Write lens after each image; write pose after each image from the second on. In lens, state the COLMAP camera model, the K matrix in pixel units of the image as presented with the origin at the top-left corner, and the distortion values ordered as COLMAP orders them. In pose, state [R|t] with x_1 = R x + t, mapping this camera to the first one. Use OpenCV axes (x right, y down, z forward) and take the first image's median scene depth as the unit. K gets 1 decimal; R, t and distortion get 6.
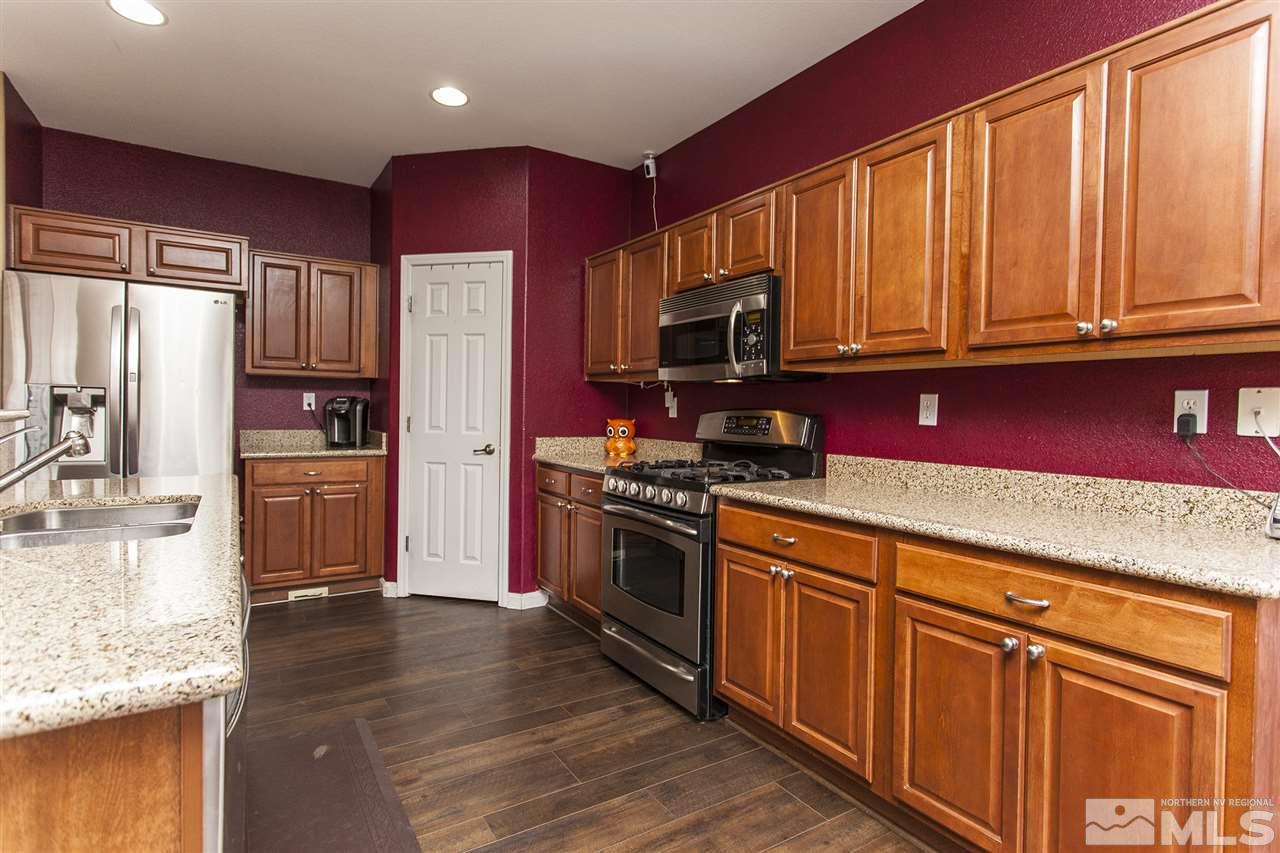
lens RADIAL K [[645.9, 0, 637.4], [0, 645.9, 423.8], [0, 0, 1]] dist [0.005154, 0.001298]
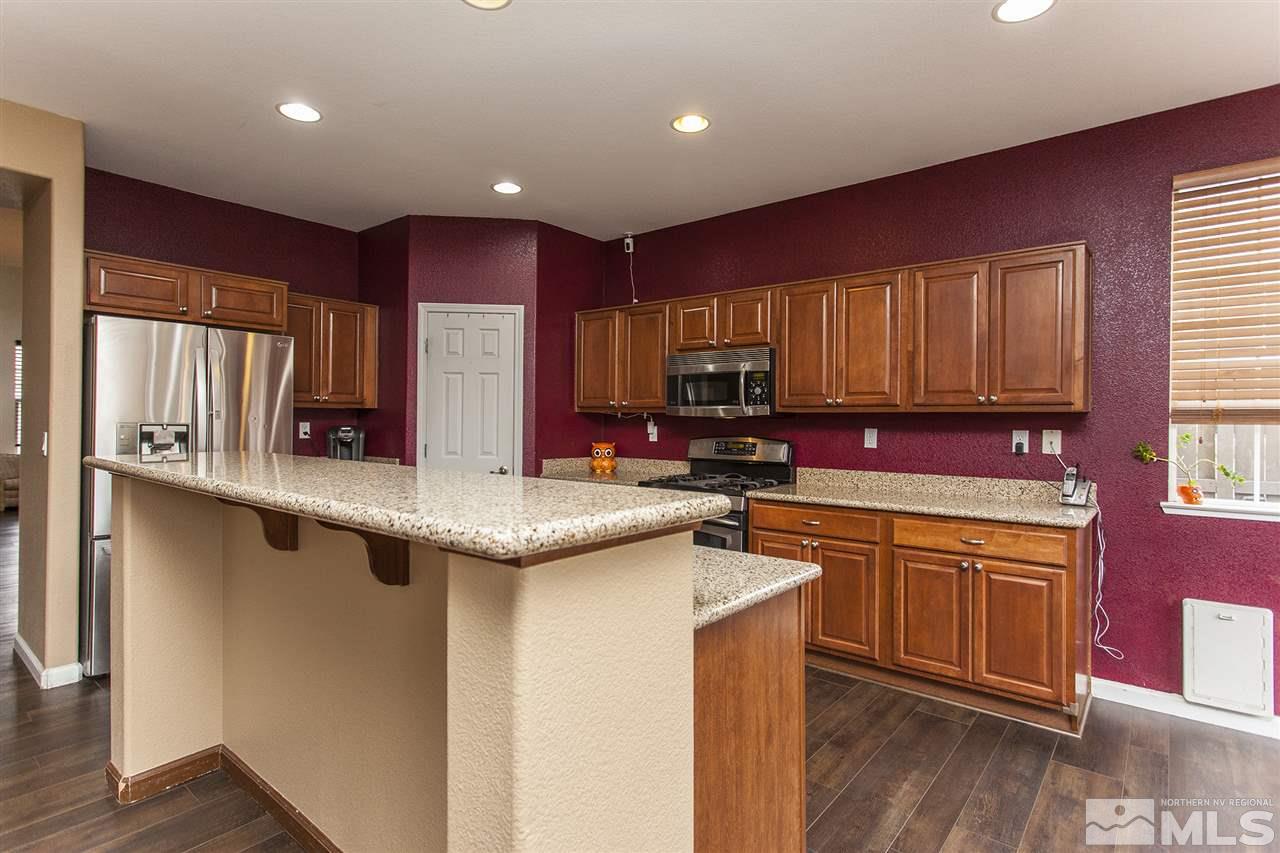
lens RADIAL K [[645.9, 0, 637.4], [0, 645.9, 423.8], [0, 0, 1]] dist [0.005154, 0.001298]
pose [[0.949700, -0.008176, 0.313054, -0.591328], [0.013269, 0.999812, -0.014141, -0.042168], [-0.312880, 0.017583, 0.949630, -0.333275]]
